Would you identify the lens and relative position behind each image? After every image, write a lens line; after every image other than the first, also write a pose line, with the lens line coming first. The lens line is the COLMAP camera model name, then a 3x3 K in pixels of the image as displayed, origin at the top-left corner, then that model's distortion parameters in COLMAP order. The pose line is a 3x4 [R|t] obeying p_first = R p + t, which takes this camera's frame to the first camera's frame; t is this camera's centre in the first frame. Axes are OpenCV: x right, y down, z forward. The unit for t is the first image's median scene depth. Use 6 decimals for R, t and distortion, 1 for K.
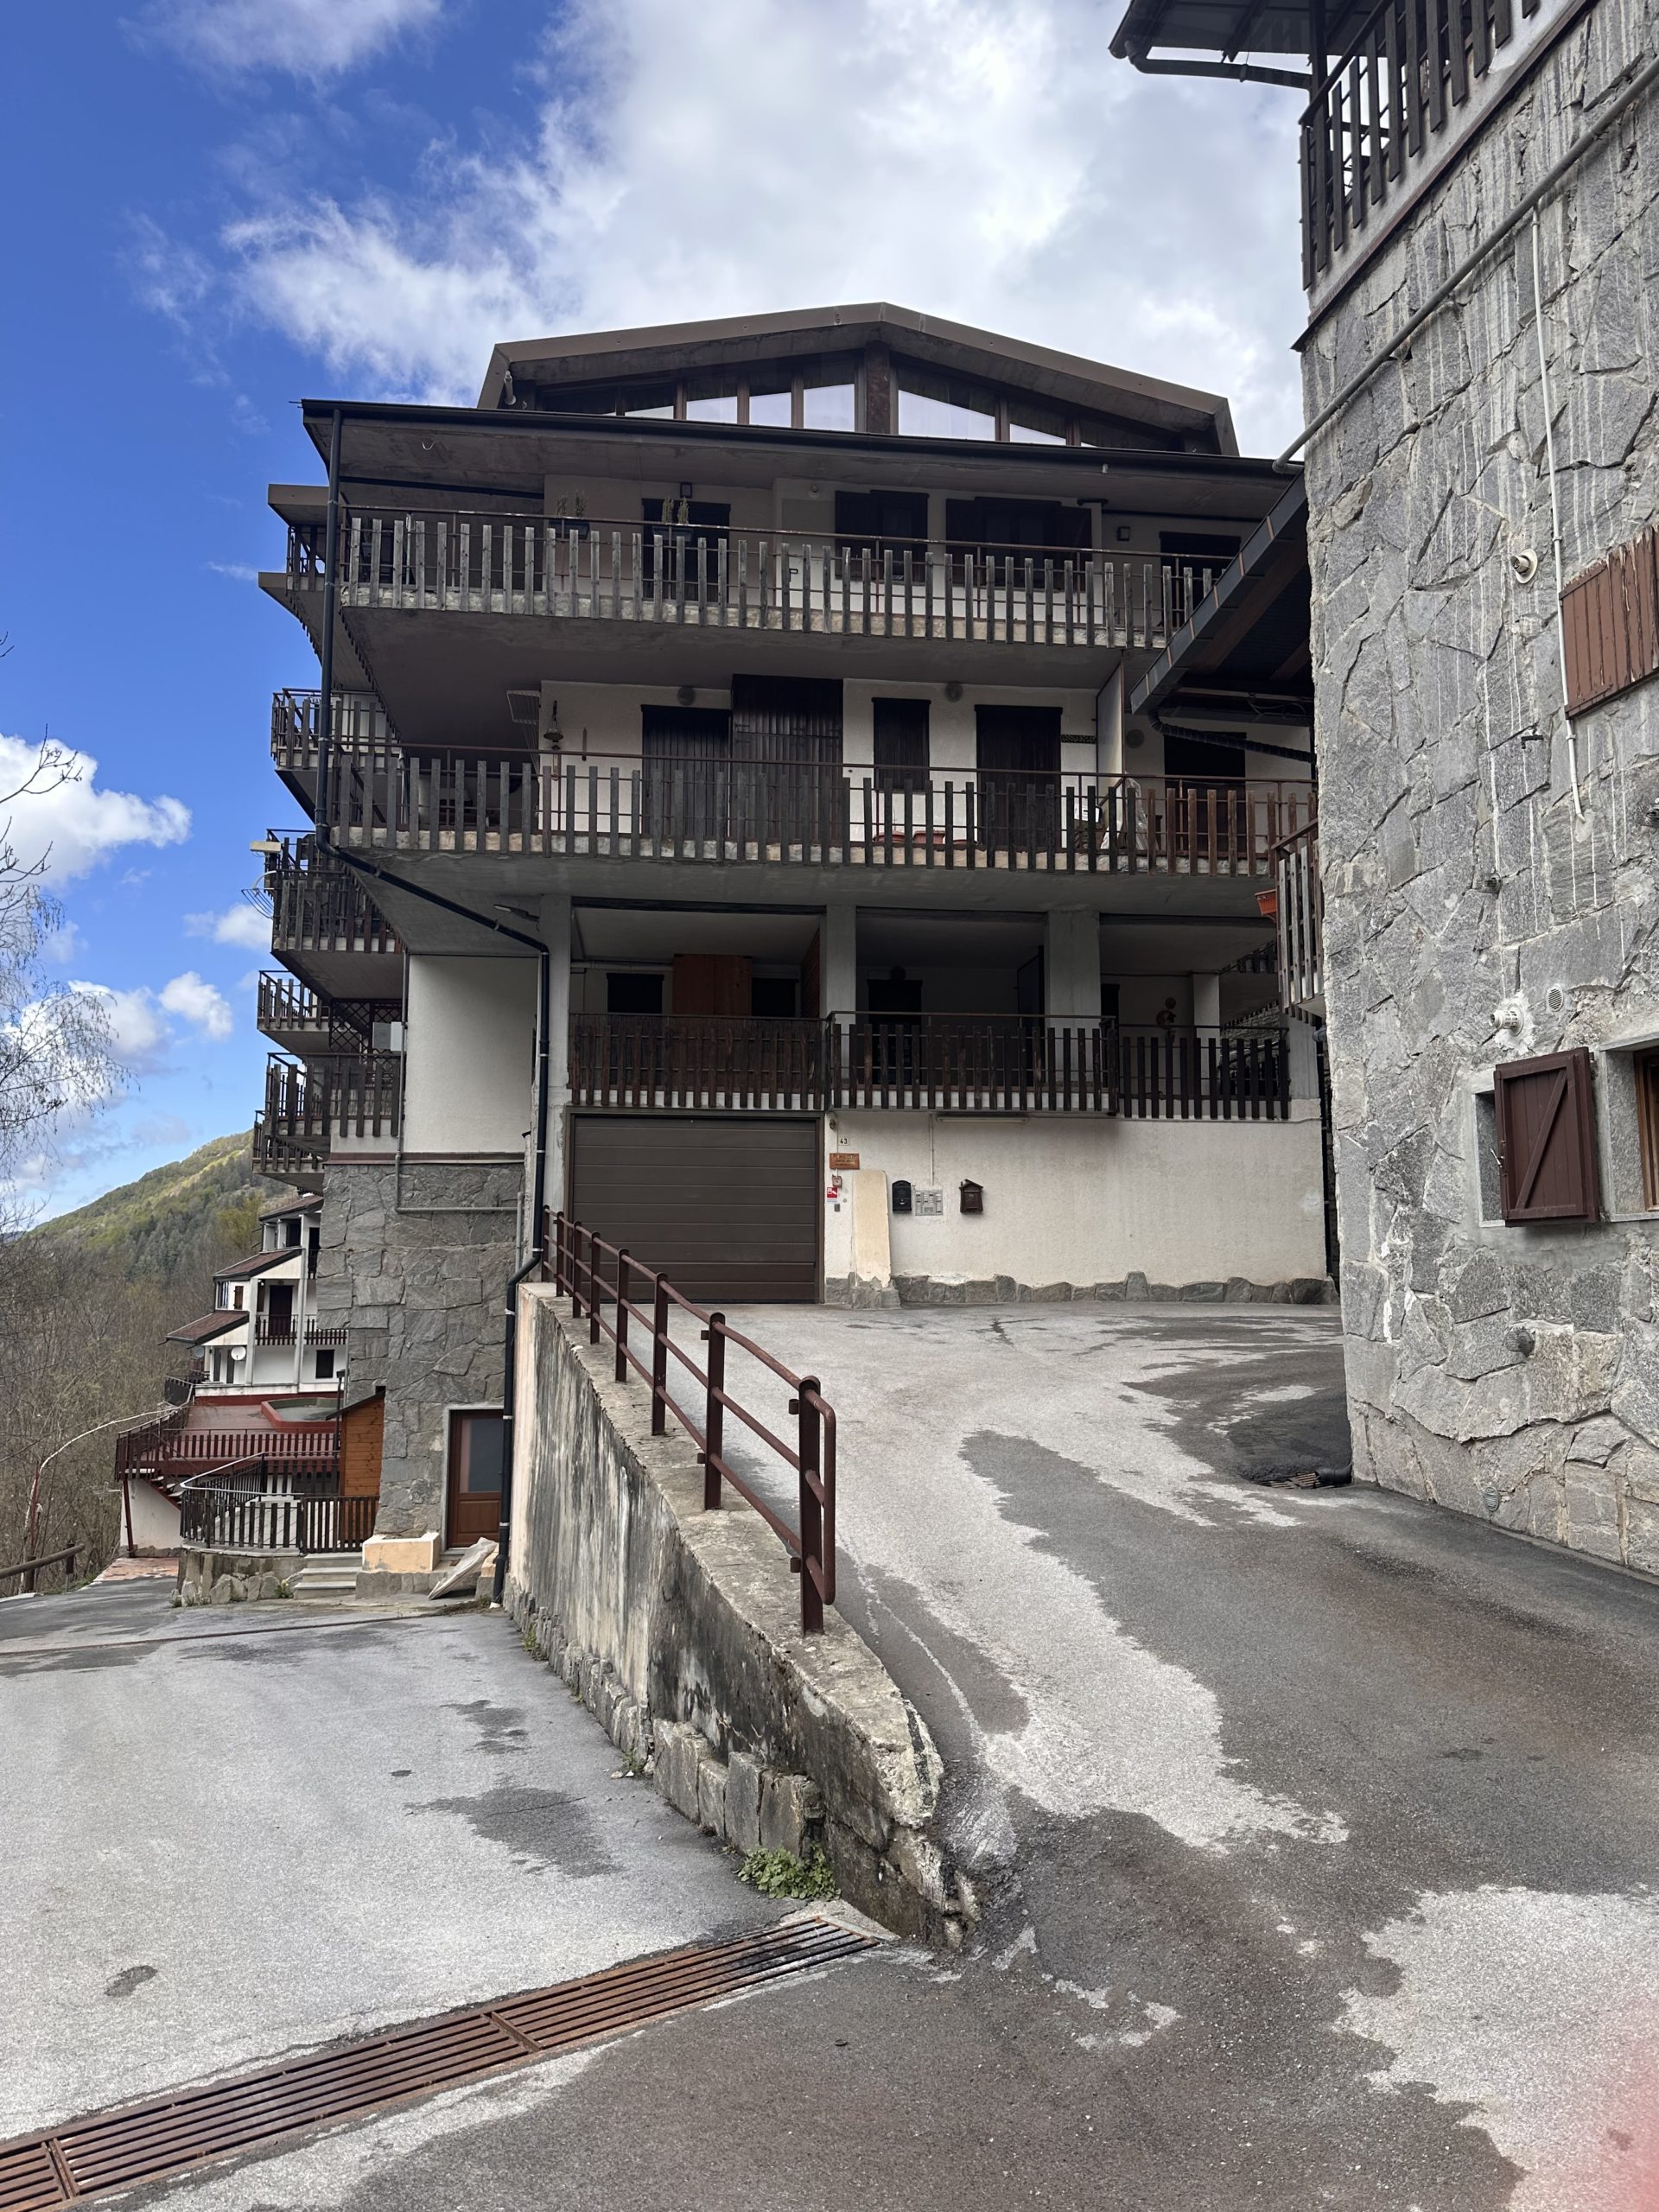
lens RADIAL K [[1514.9, 0, 792.7], [0, 1514.9, 1093.3], [0, 0, 1]] dist [0.042048, -0.049626]
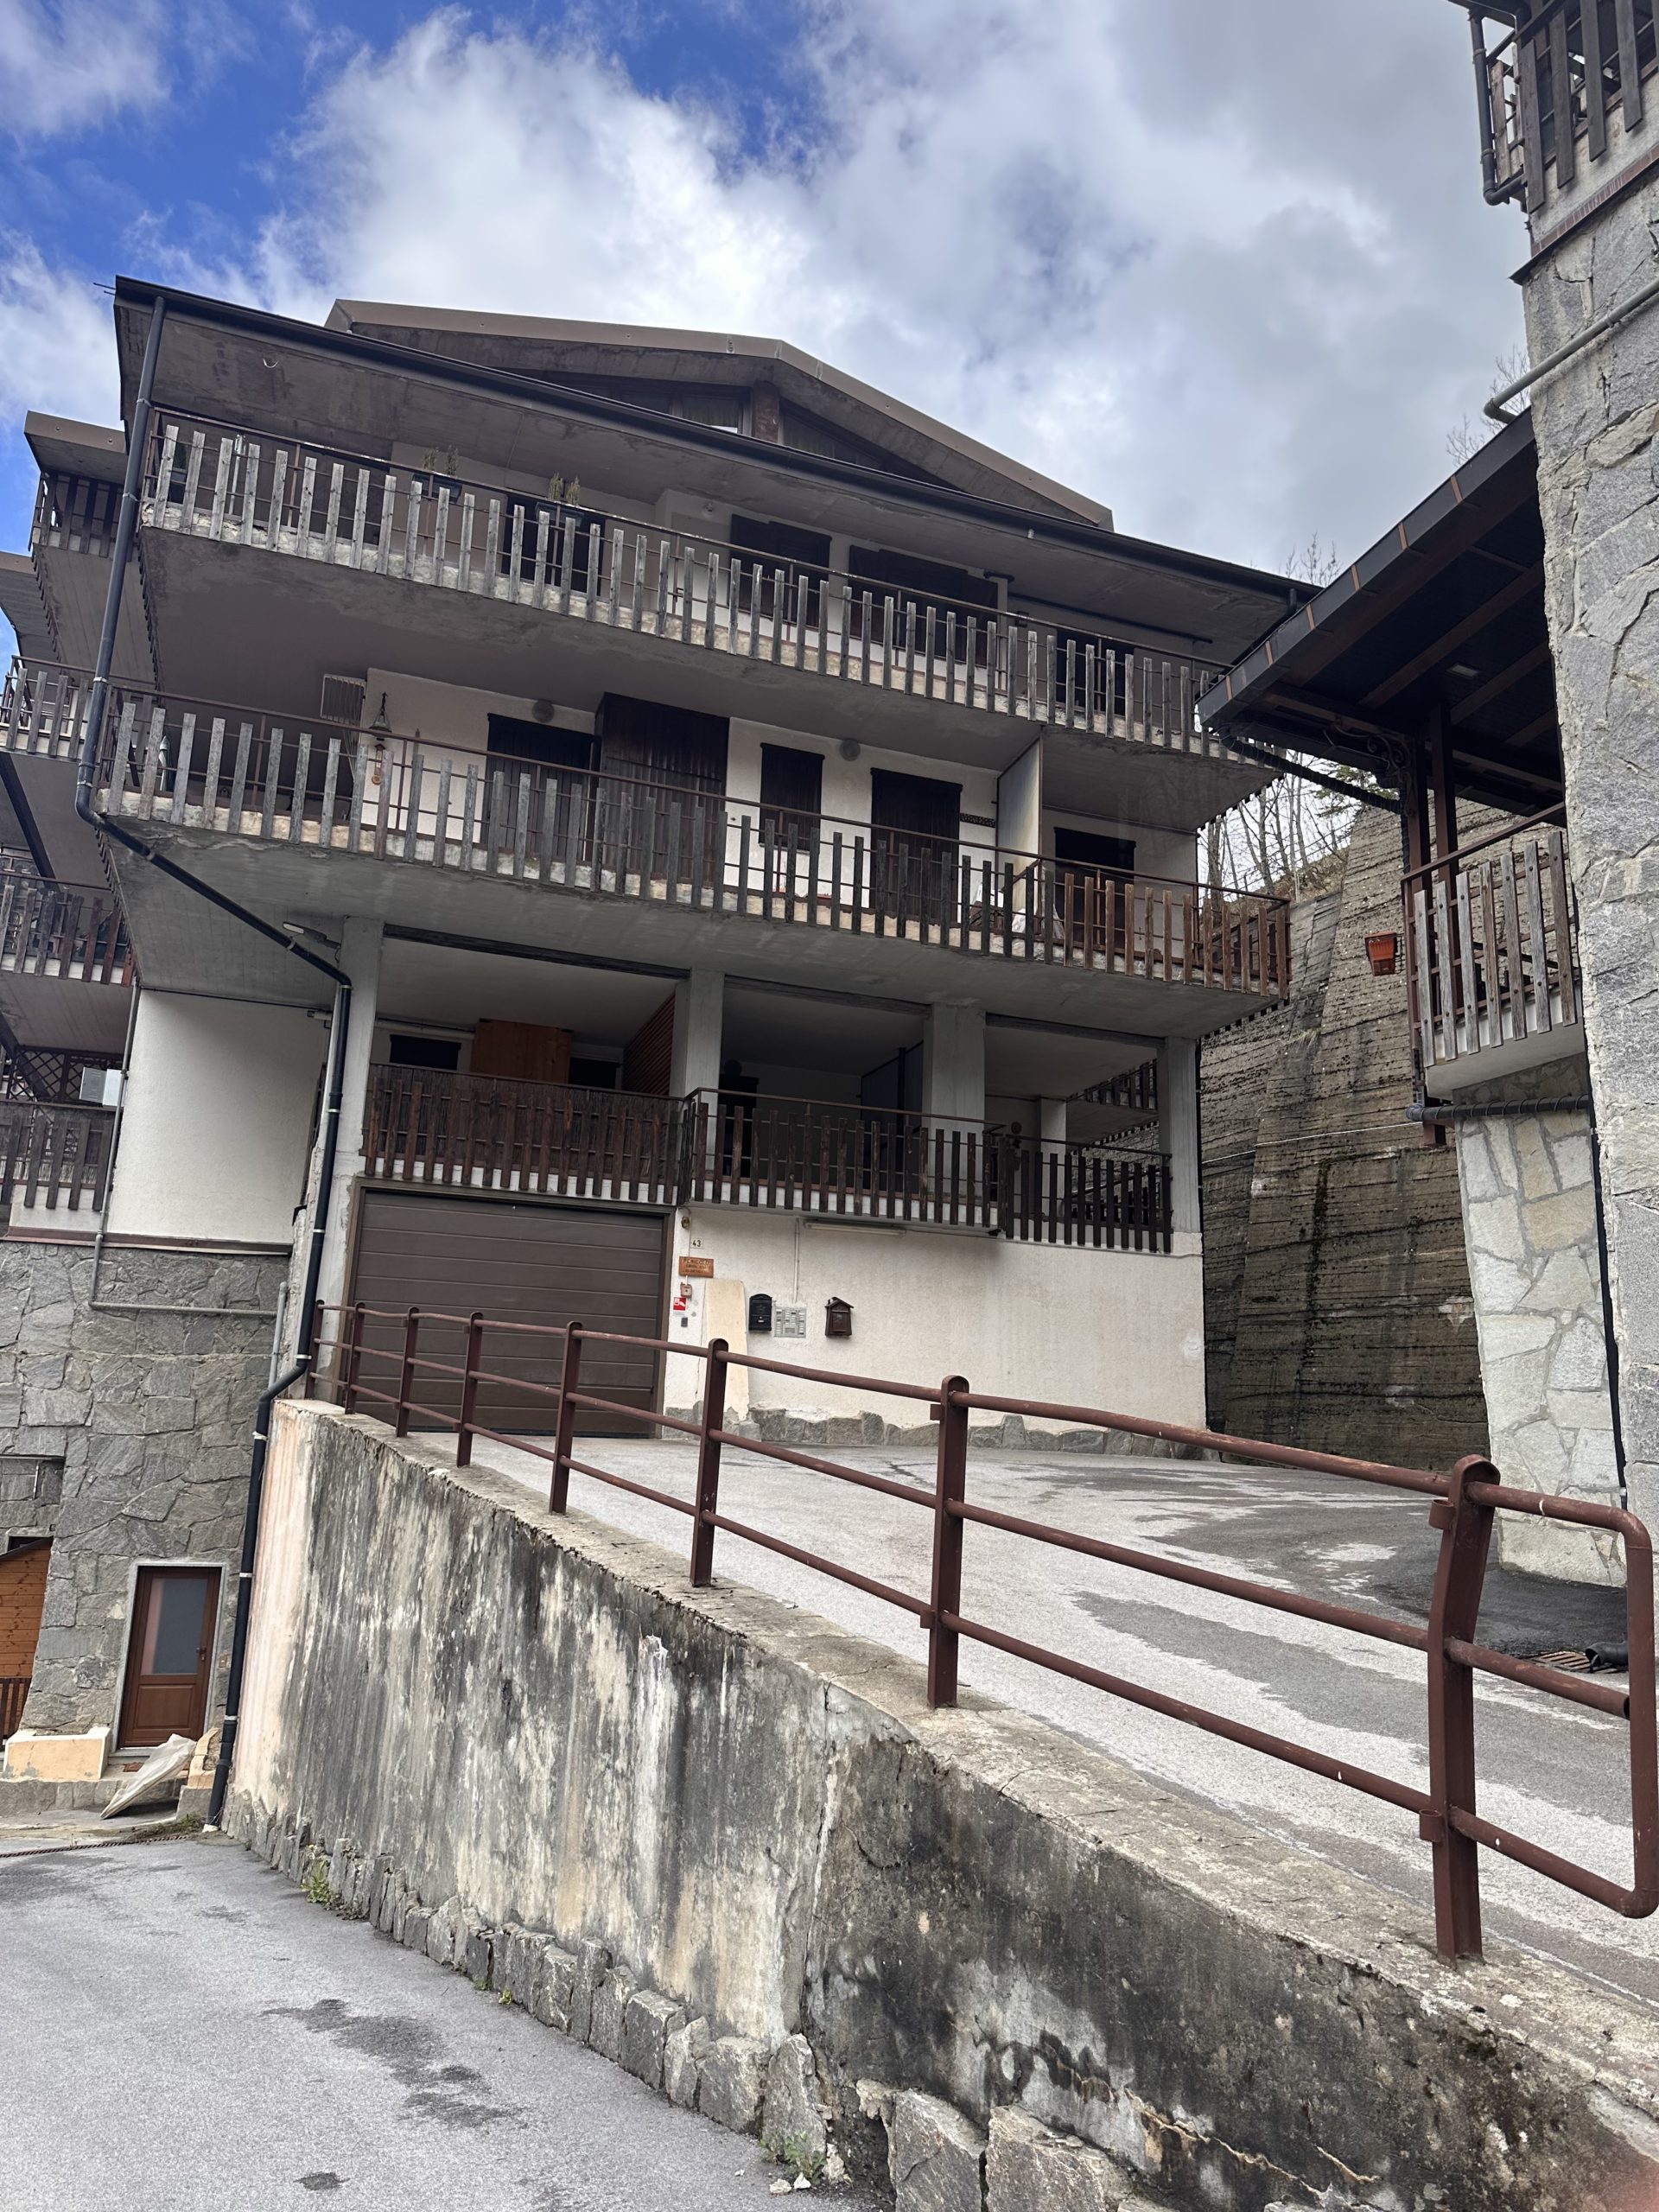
lens RADIAL K [[1514.9, 0, 819.5], [0, 1514.9, 1116.5], [0, 0, 1]] dist [0.042048, -0.049626]
pose [[0.968718, 0.084925, 0.233179, -0.103236], [-0.062853, 0.992948, -0.100523, 0.041859], [-0.240071, 0.082722, 0.967224, 0.160721]]
